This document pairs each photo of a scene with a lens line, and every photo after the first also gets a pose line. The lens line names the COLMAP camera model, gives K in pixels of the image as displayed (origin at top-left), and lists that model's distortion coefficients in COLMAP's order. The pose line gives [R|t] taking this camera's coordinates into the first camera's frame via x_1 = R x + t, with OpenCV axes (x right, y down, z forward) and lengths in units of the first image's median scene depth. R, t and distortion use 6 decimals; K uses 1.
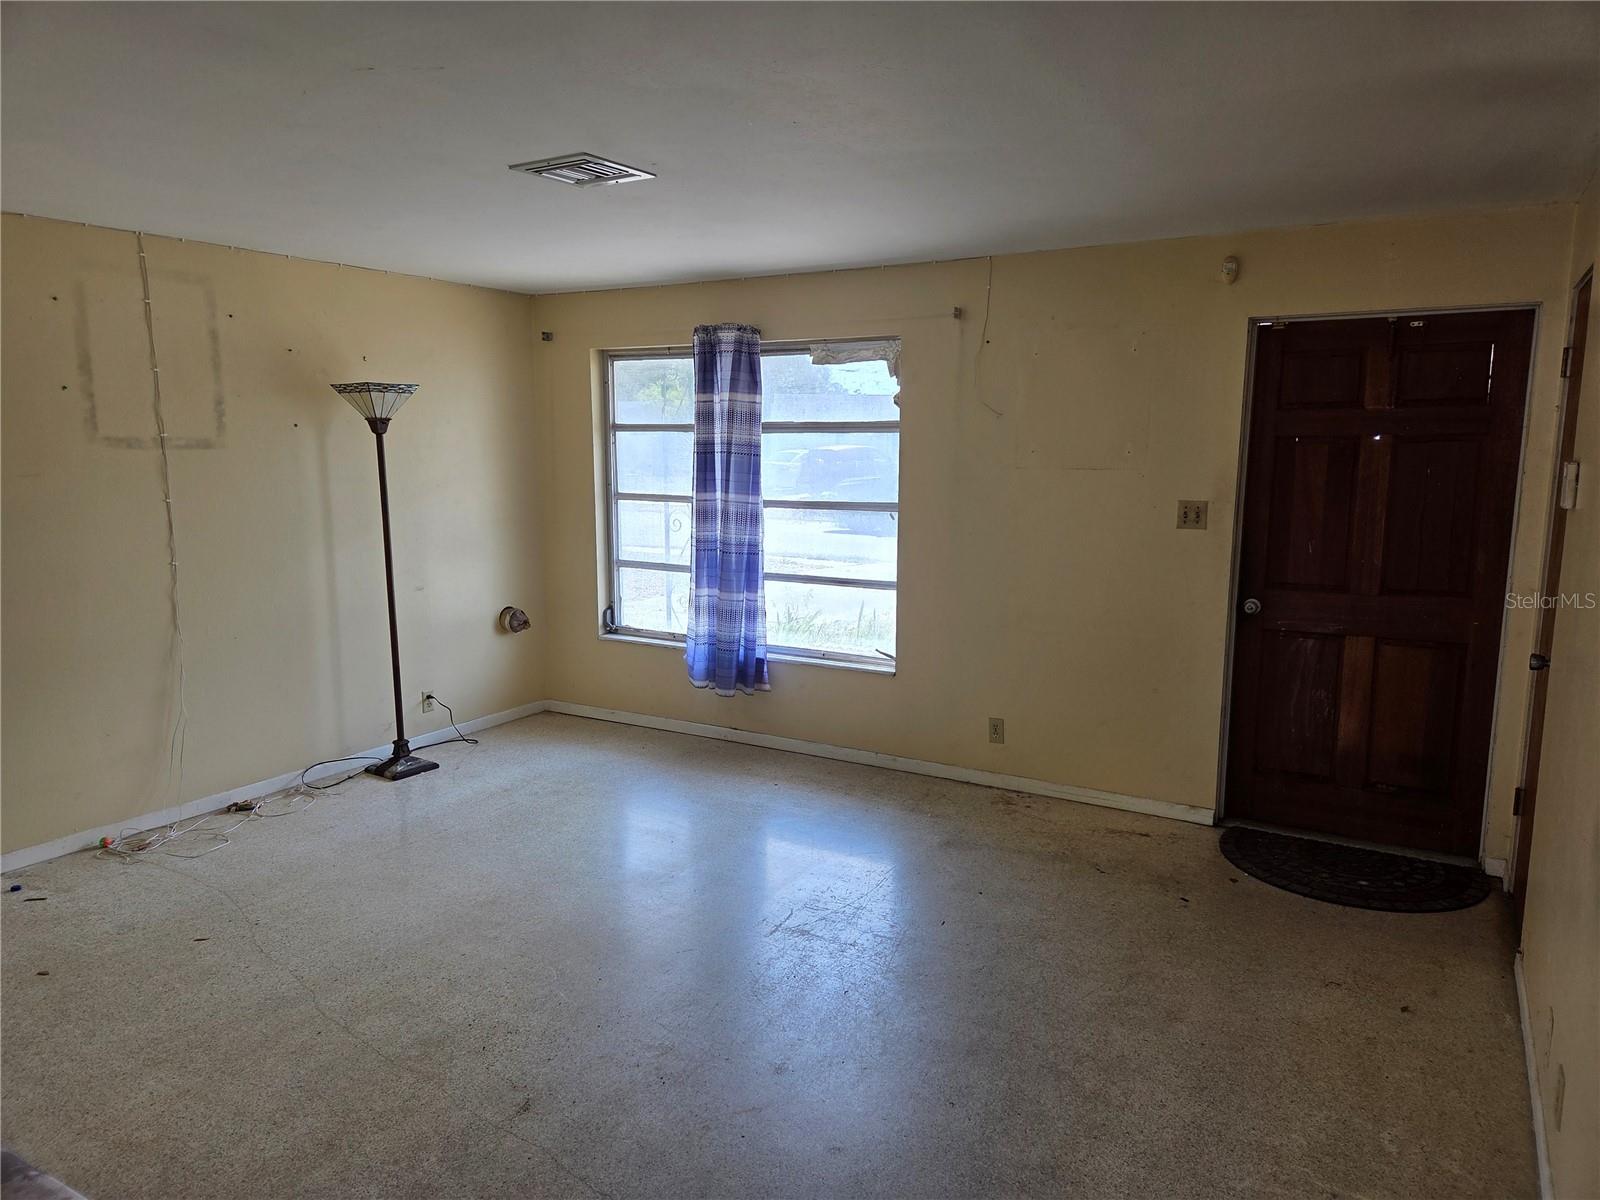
lens RADIAL K [[1079.9, 0, 805.4], [0, 1079.9, 608.0], [0, 0, 1]] dist [0.047500, -0.021828]
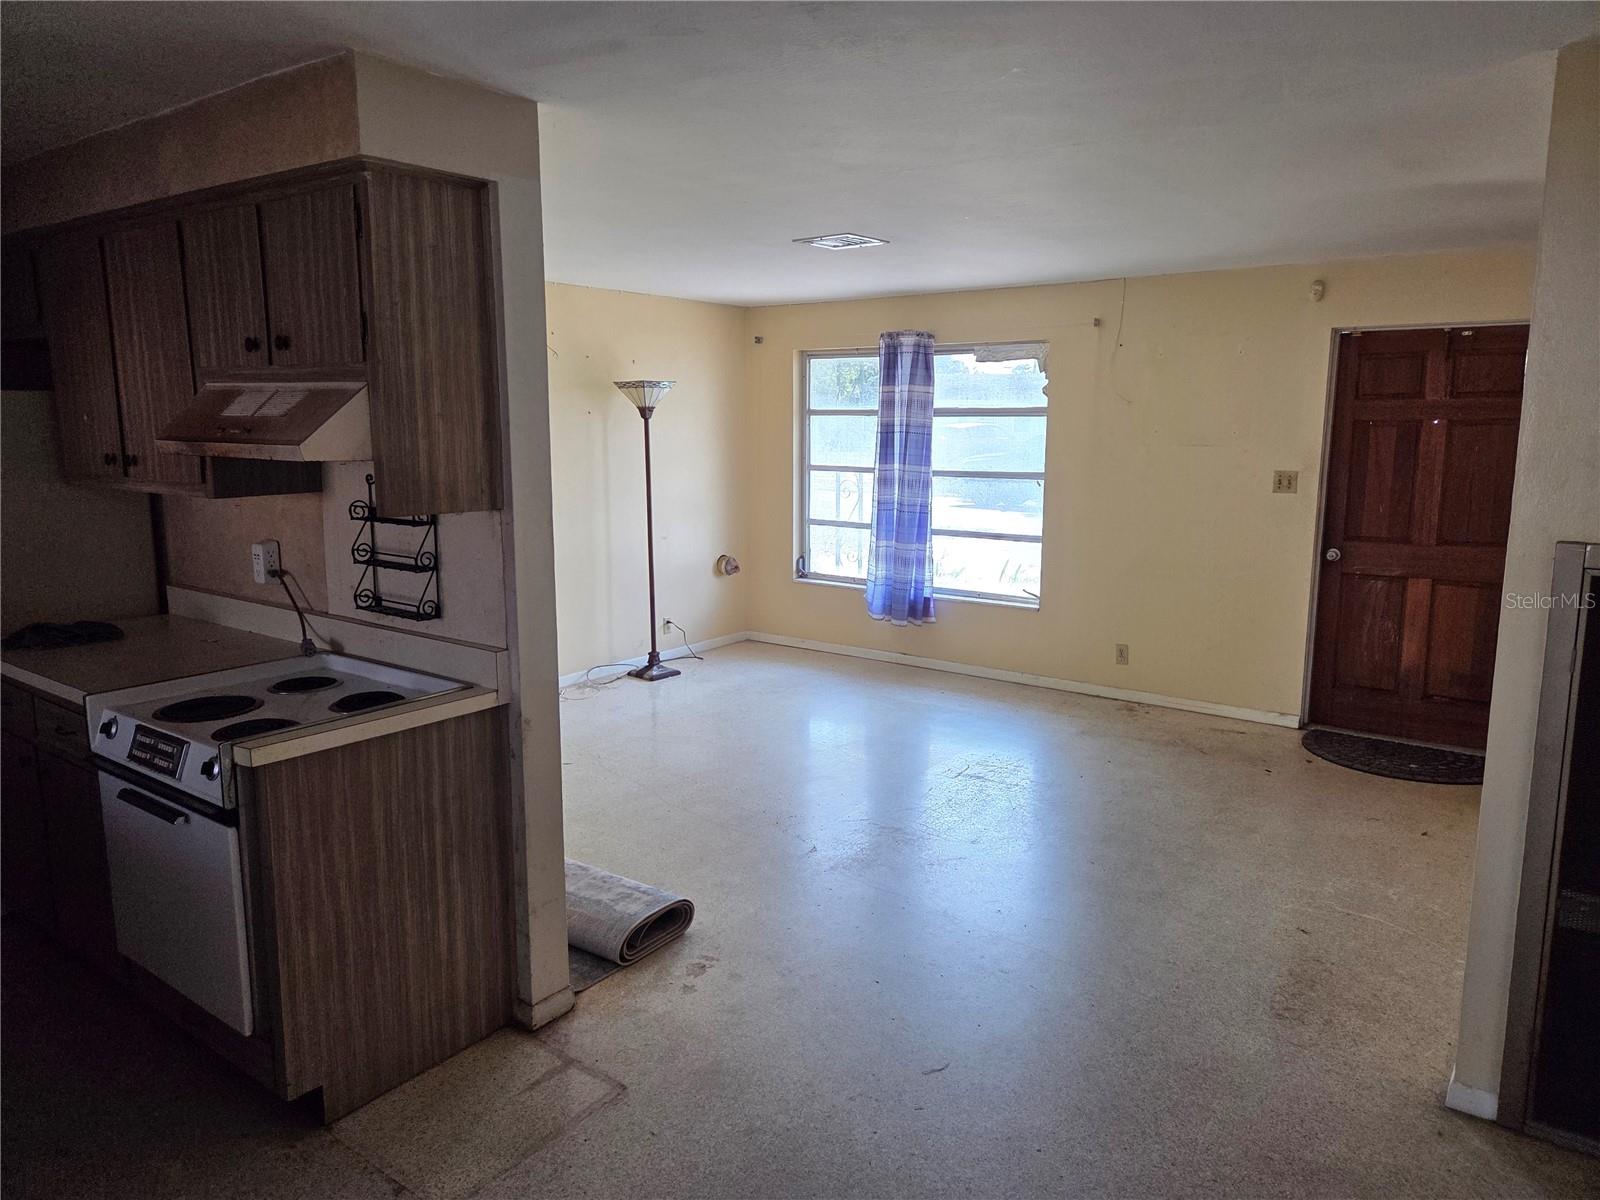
lens RADIAL K [[1079.9, 0, 799.6], [0, 1079.9, 587.7], [0, 0, 1]] dist [0.047500, -0.021828]
pose [[0.993990, 0.017281, -0.108103, -0.061025], [-0.017110, 0.999850, 0.002507, 0.039961], [0.108130, -0.000642, 0.994137, -0.294196]]
